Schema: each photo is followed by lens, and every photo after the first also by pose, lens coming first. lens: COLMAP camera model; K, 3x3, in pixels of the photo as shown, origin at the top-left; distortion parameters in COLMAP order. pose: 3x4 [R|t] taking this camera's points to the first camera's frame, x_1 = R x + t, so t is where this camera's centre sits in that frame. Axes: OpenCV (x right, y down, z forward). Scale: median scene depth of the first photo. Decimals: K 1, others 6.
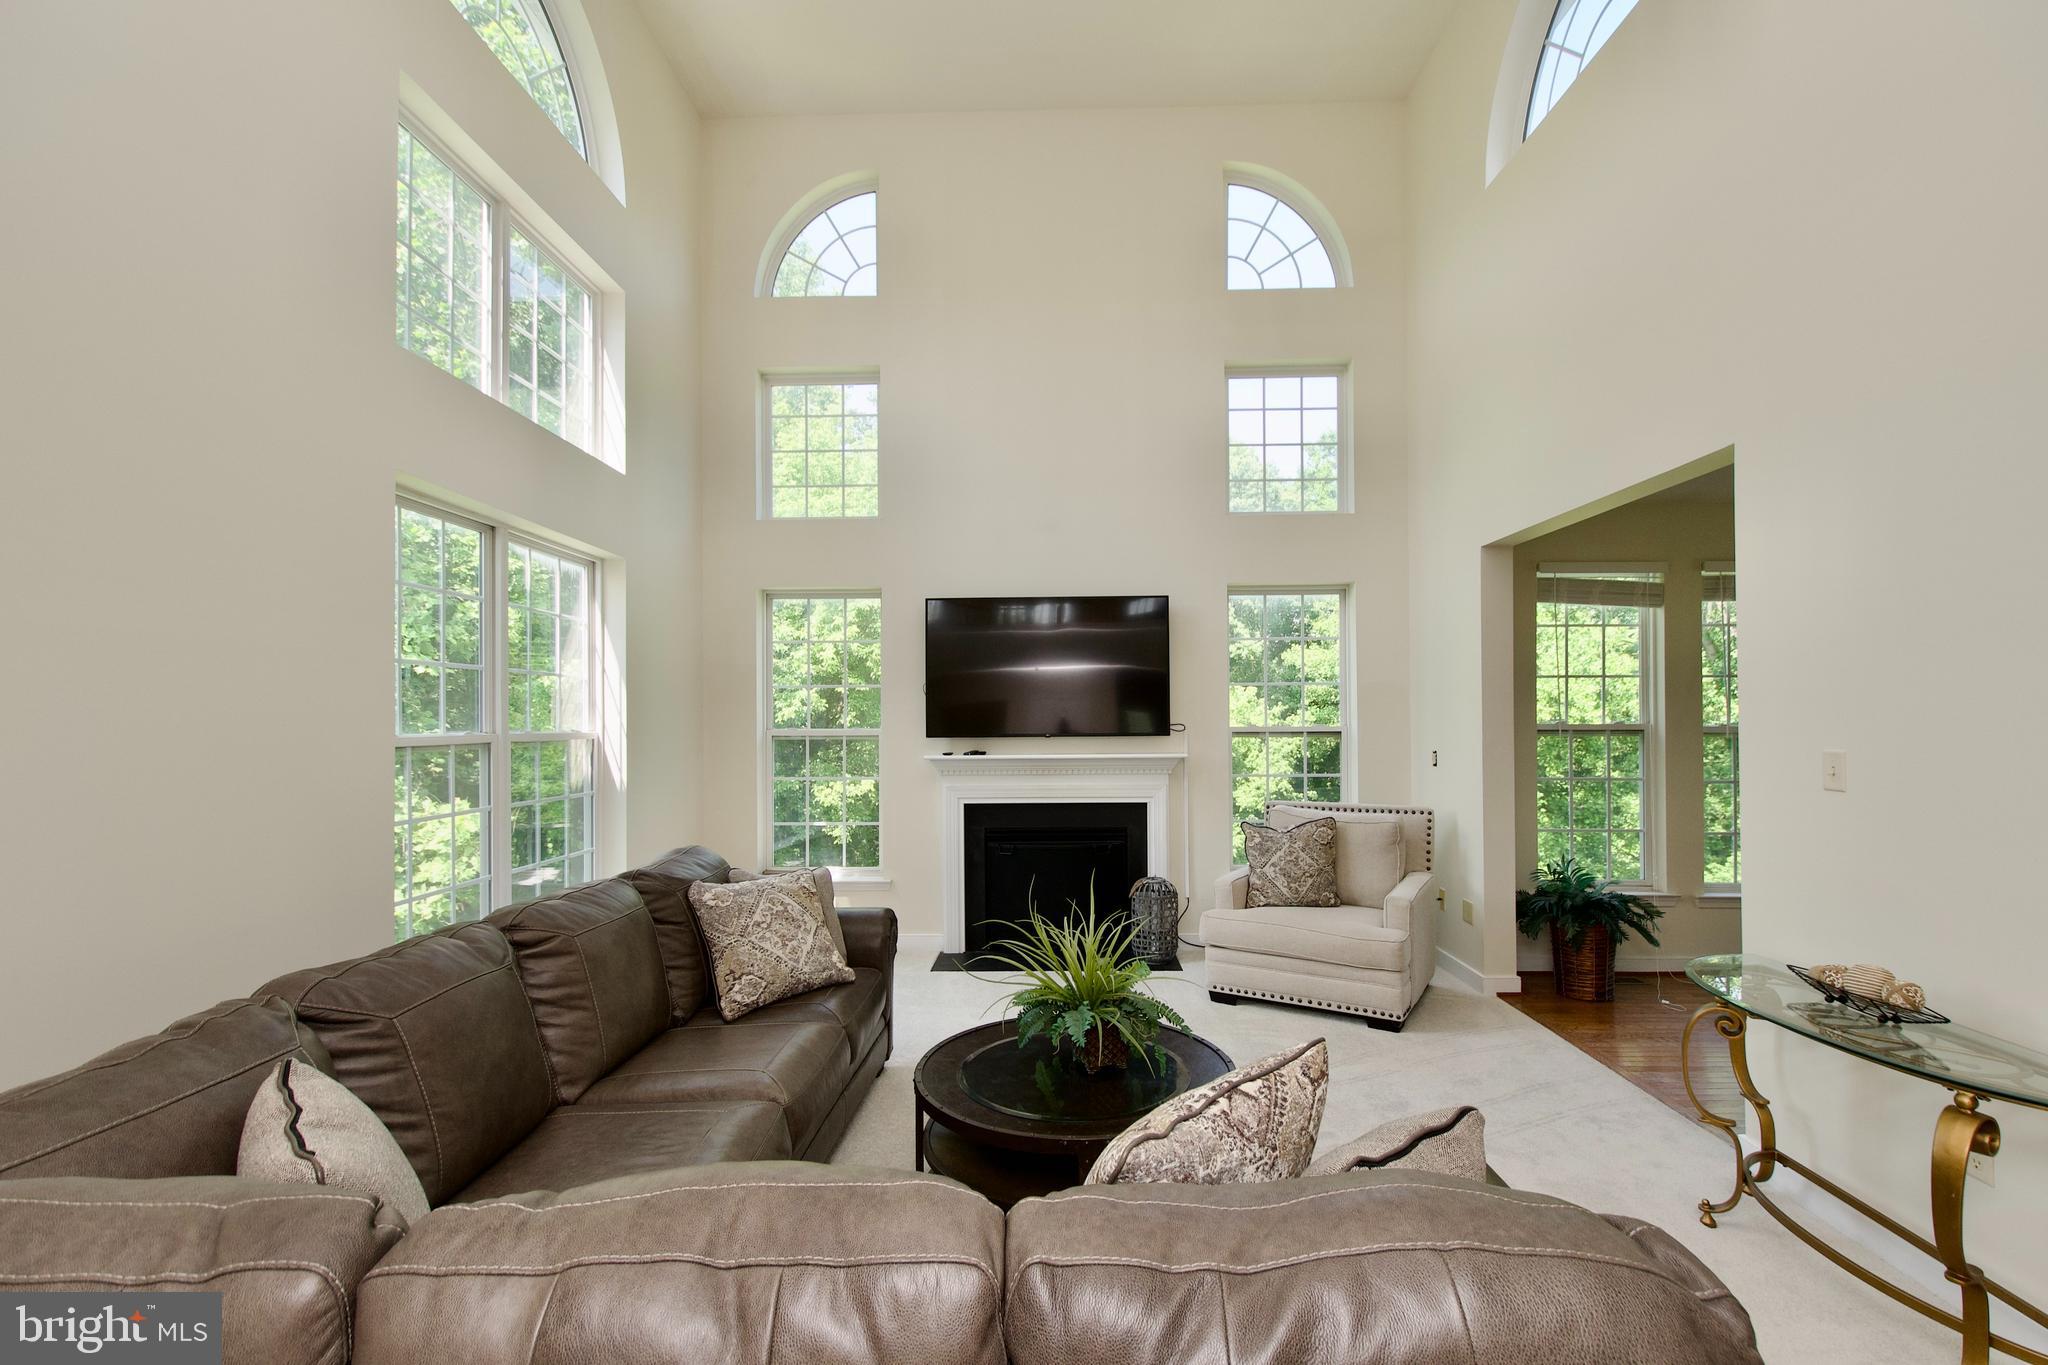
lens RADIAL K [[896.8, 0, 1040.6], [0, 896.8, 712.1], [0, 0, 1]] dist [0.002232, -0.004522]
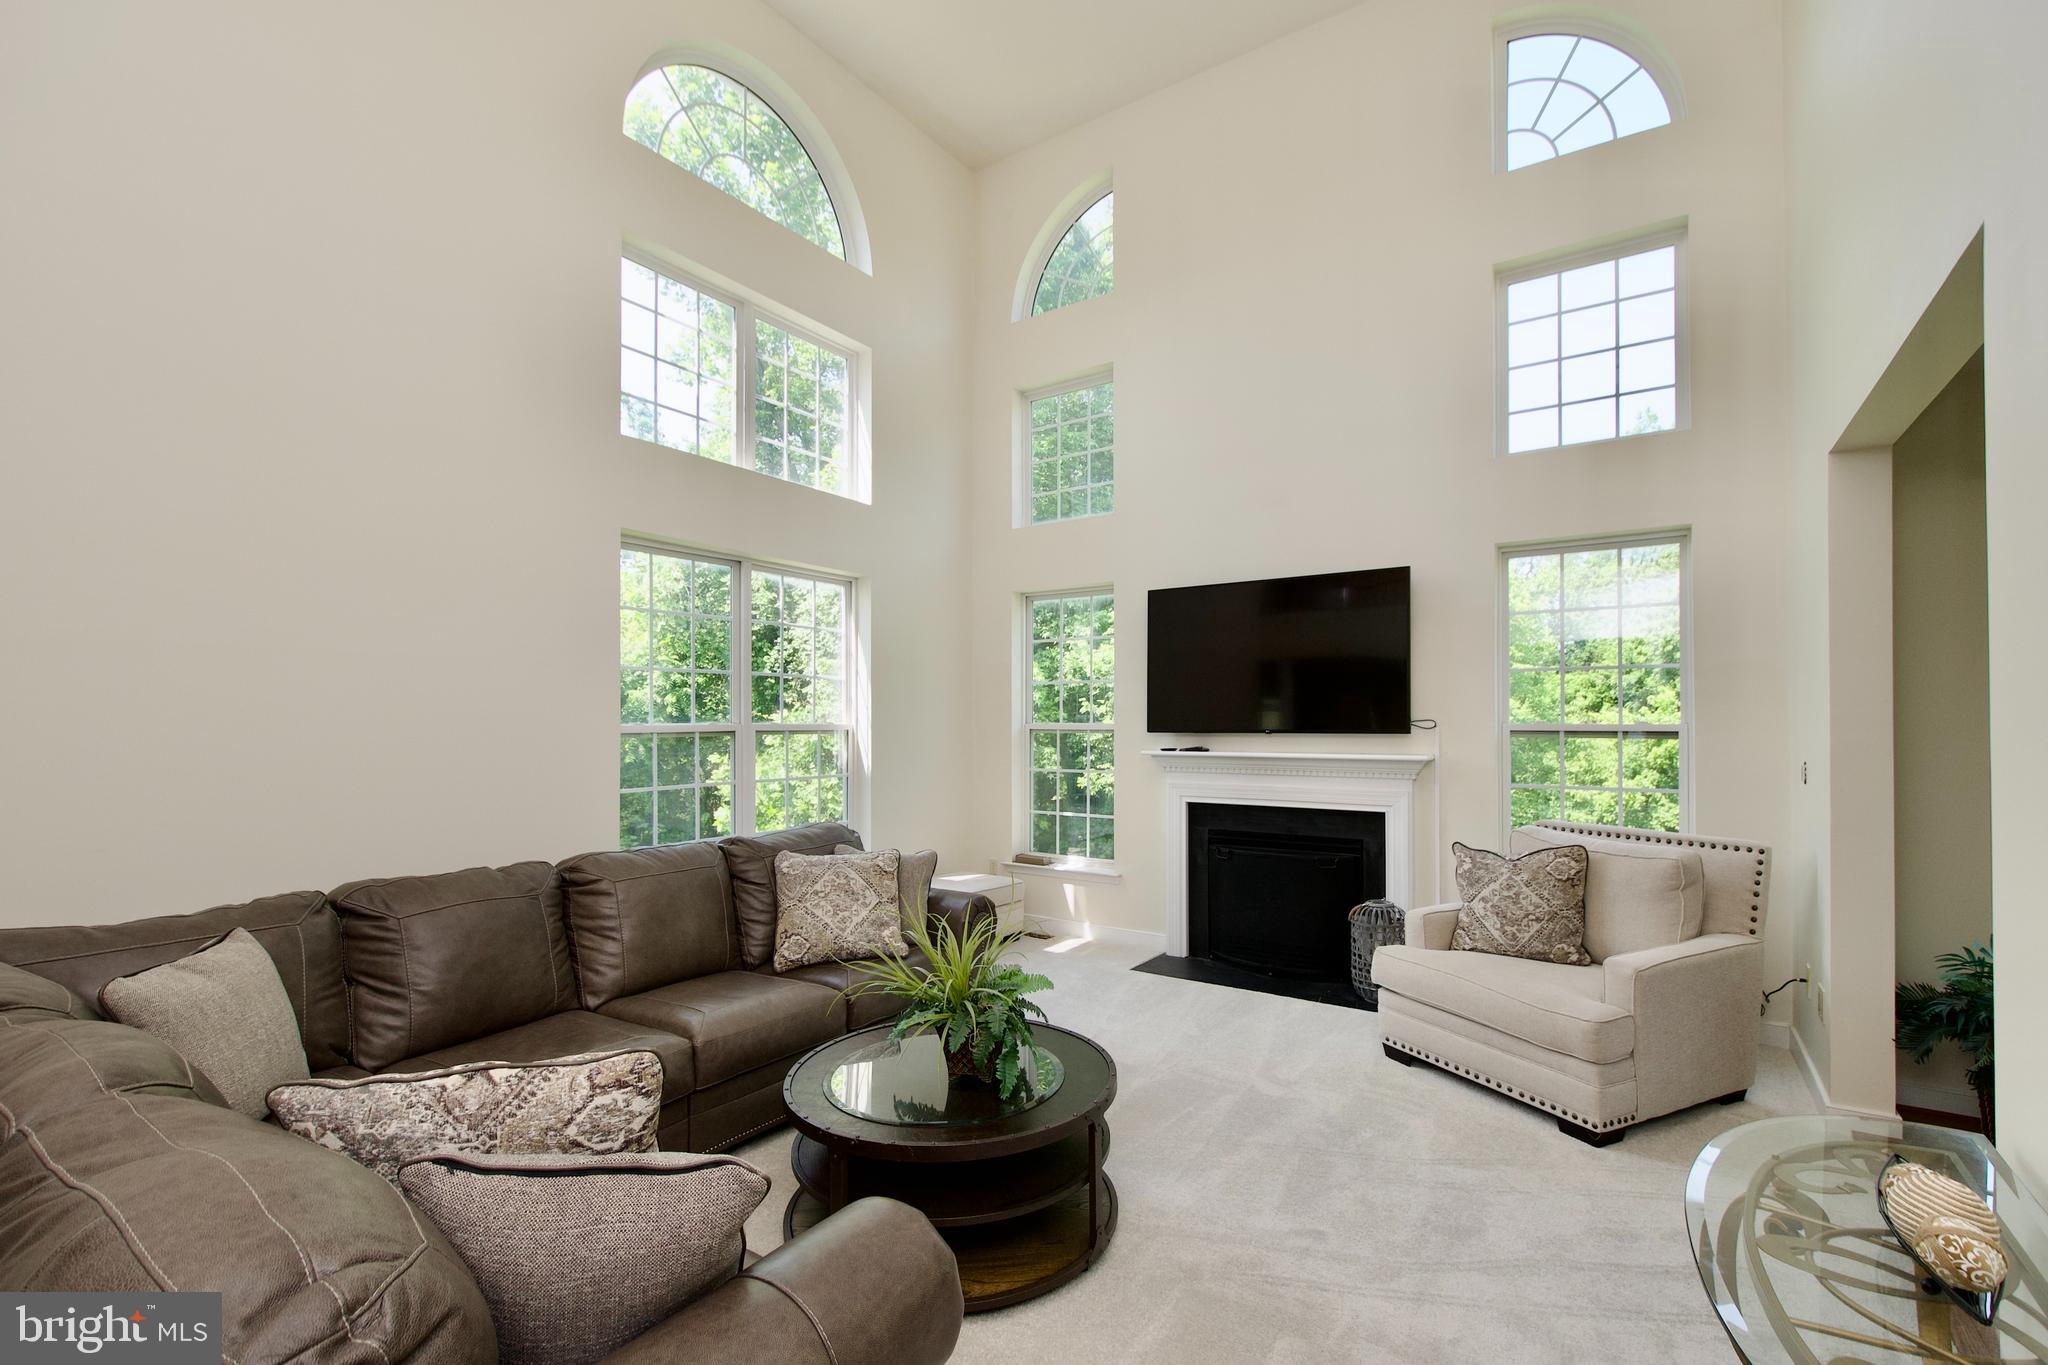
lens RADIAL K [[896.8, 0, 1040.6], [0, 896.8, 712.1], [0, 0, 1]] dist [0.002232, -0.004522]
pose [[0.844573, 0.001228, -0.535439, 0.347149], [0.000876, 0.999993, 0.003675, 0.003002], [0.535440, -0.003573, 0.844566, 0.129037]]
